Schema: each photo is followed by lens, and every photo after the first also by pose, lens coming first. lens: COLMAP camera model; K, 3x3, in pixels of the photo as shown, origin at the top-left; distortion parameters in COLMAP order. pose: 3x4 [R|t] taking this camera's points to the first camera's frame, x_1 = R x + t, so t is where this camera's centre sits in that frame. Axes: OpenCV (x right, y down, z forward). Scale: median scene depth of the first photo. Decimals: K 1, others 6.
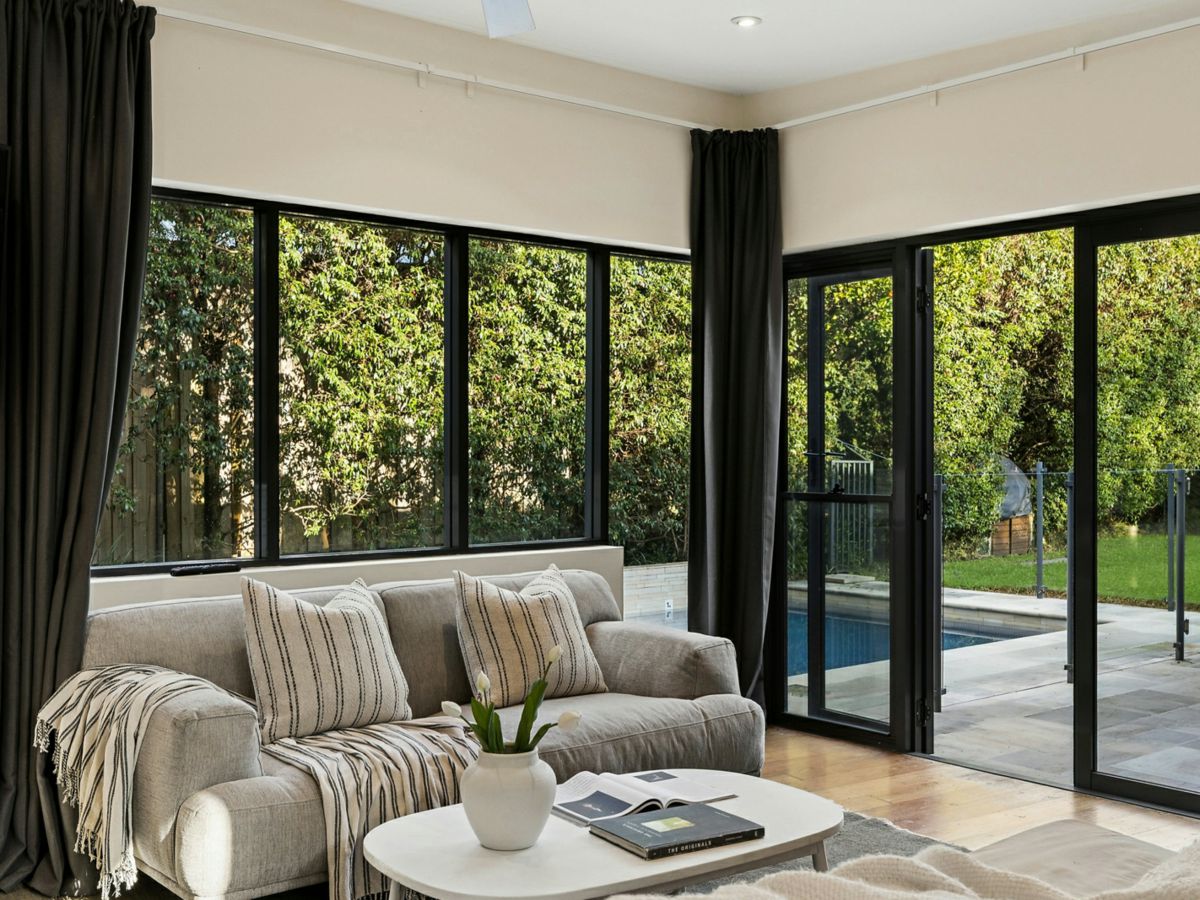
lens RADIAL K [[1318.3, 0, 621.7], [0, 1318.3, 453.0], [0, 0, 1]] dist [-0.007523, 0.000000]
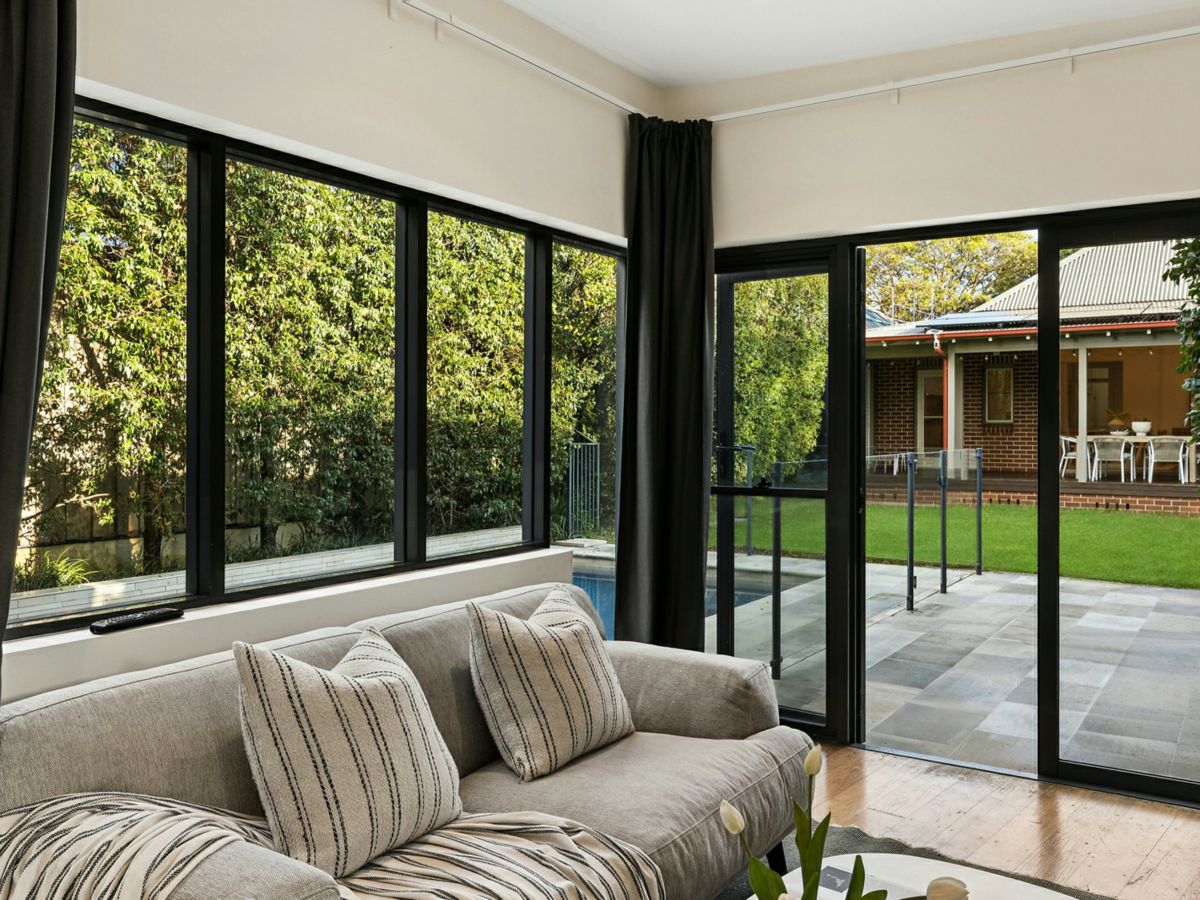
lens RADIAL K [[999.4, 0, 594.6], [0, 999.4, 418.3], [0, 0, 1]] dist [0.006315, -0.016992]
pose [[0.956199, 0.001844, 0.292711, -0.193896], [0.001786, 0.999925, -0.012135, -0.013799], [-0.292712, 0.012126, 0.956124, 0.321381]]
